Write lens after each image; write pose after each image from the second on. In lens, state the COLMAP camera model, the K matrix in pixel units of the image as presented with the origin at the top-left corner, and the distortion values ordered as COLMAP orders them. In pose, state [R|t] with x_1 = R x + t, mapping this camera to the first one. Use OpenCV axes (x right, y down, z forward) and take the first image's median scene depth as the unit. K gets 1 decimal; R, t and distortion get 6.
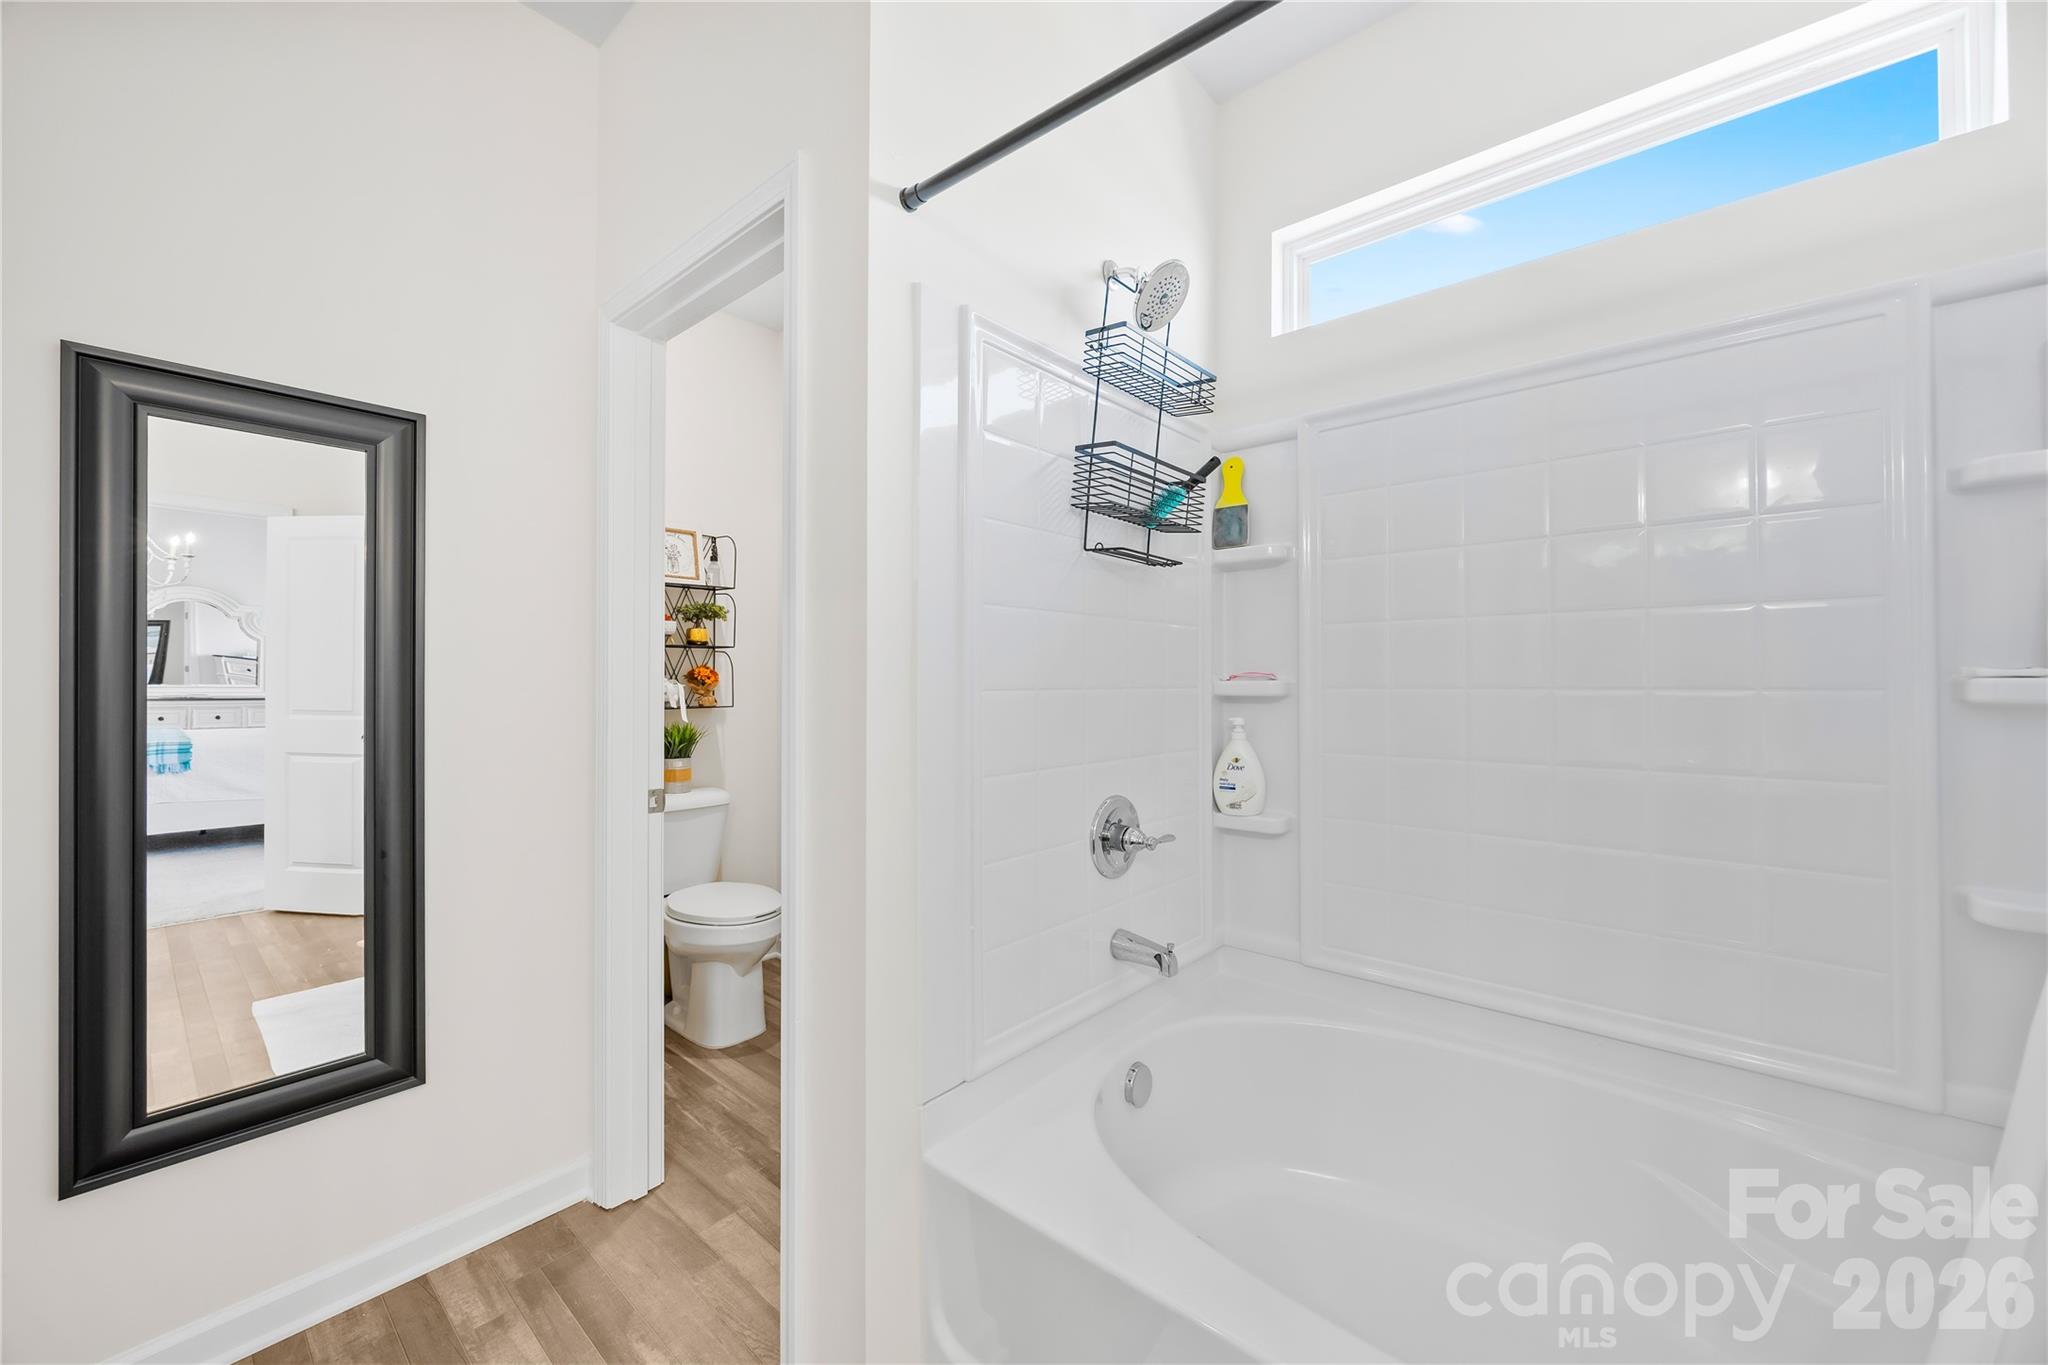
lens RADIAL K [[775.9, 0, 1018.6], [0, 775.9, 680.9], [0, 0, 1]] dist [-0.001607, 0.000121]
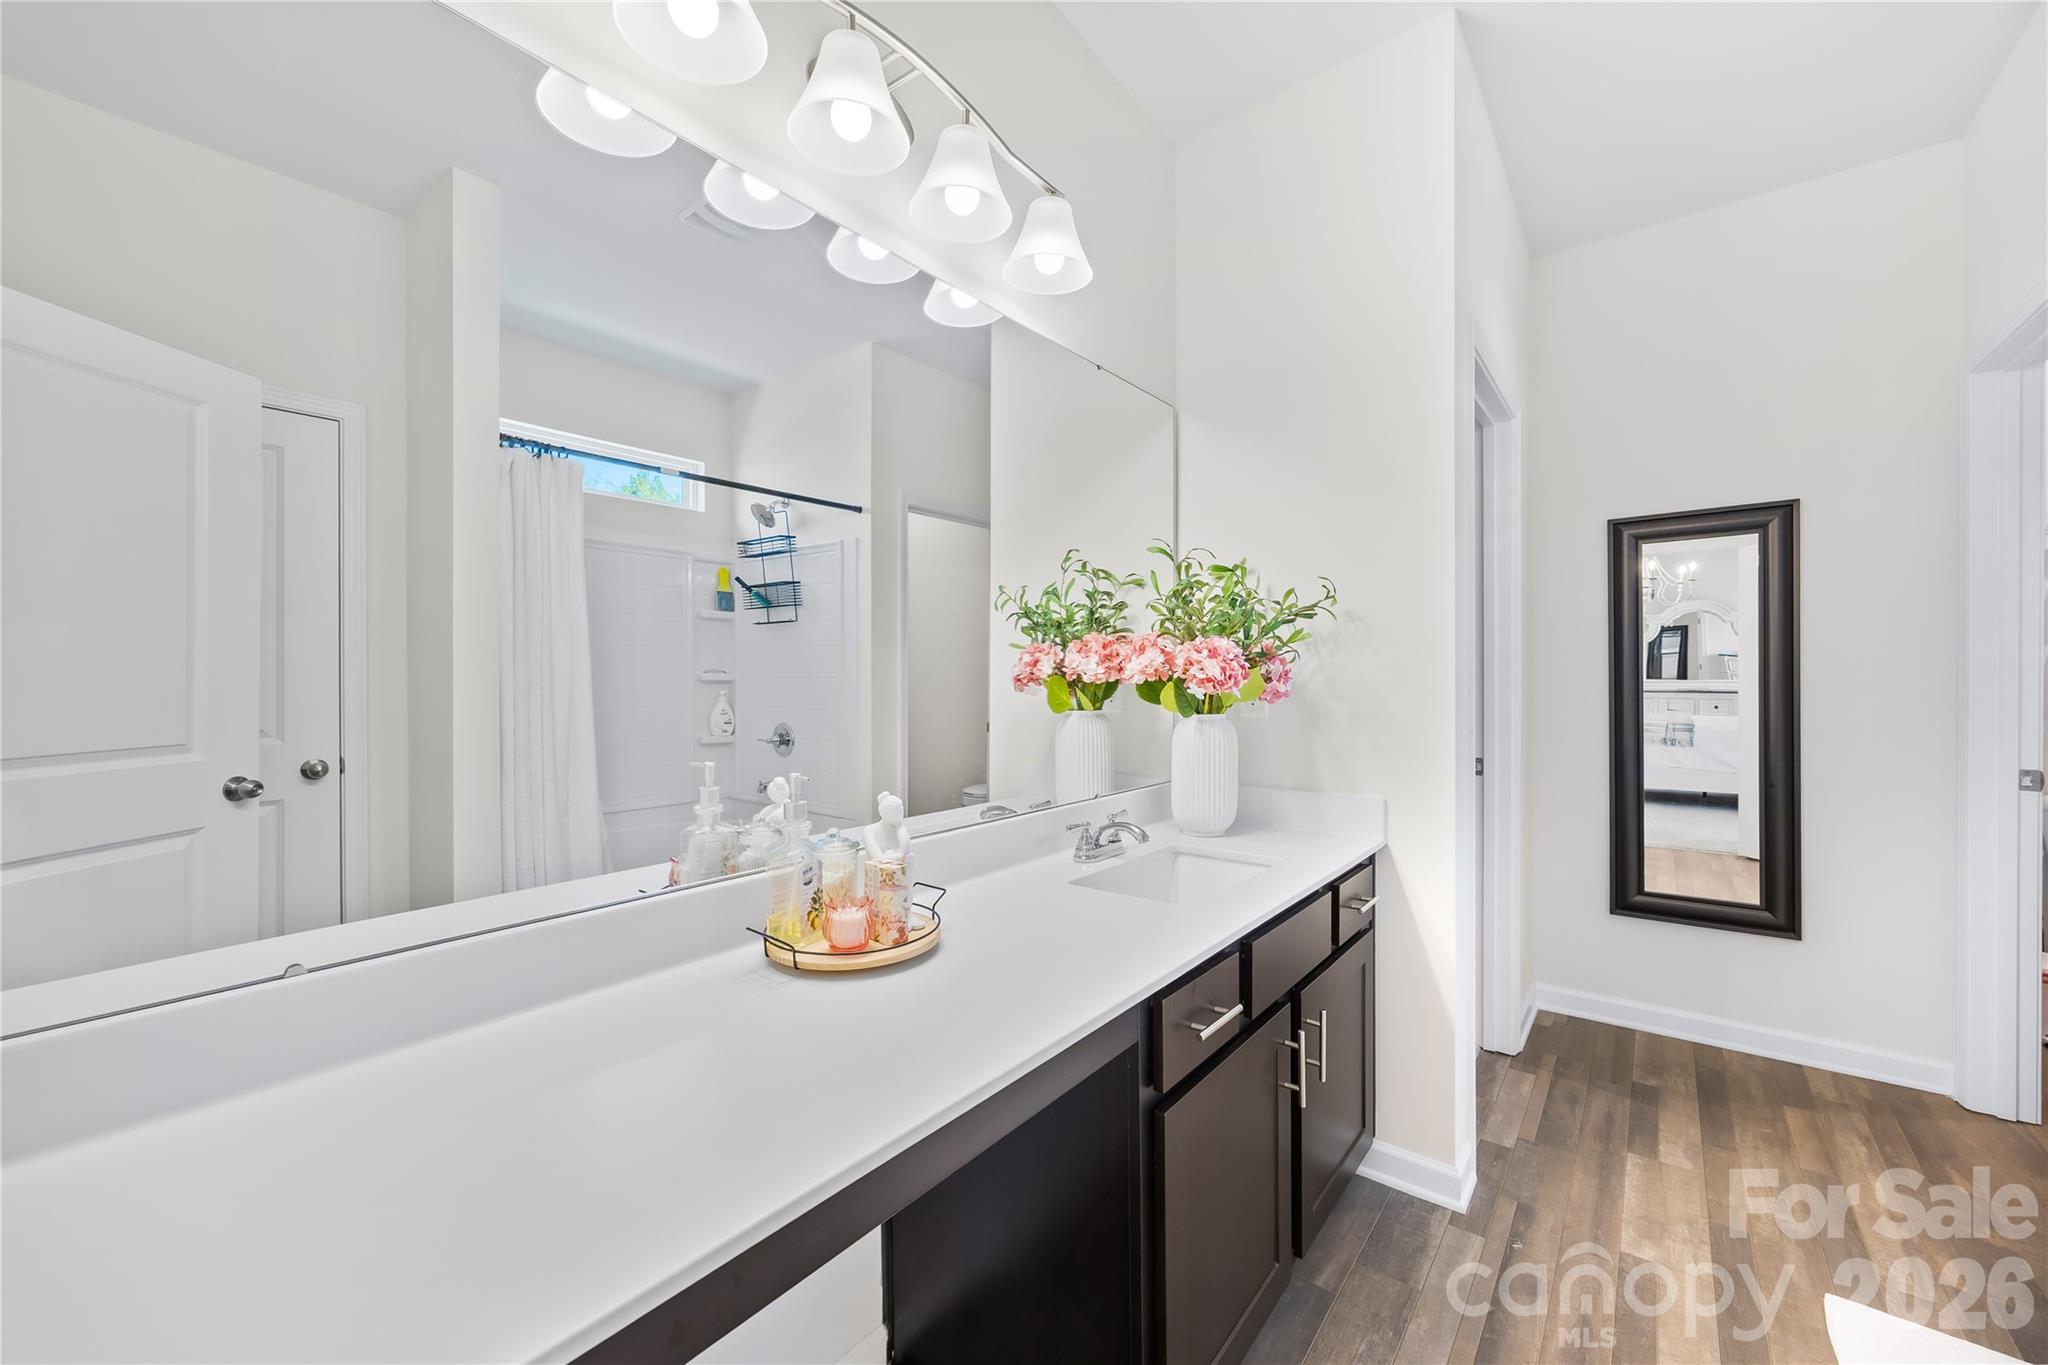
lens RADIAL K [[775.9, 0, 1021.1], [0, 775.9, 680.4], [0, 0, 1]] dist [-0.001607, 0.000121]
pose [[0.025149, -0.002242, -0.999681, 0.708520], [0.007369, 0.999971, -0.002058, 0.001595], [0.999657, -0.007315, 0.025164, -0.556718]]
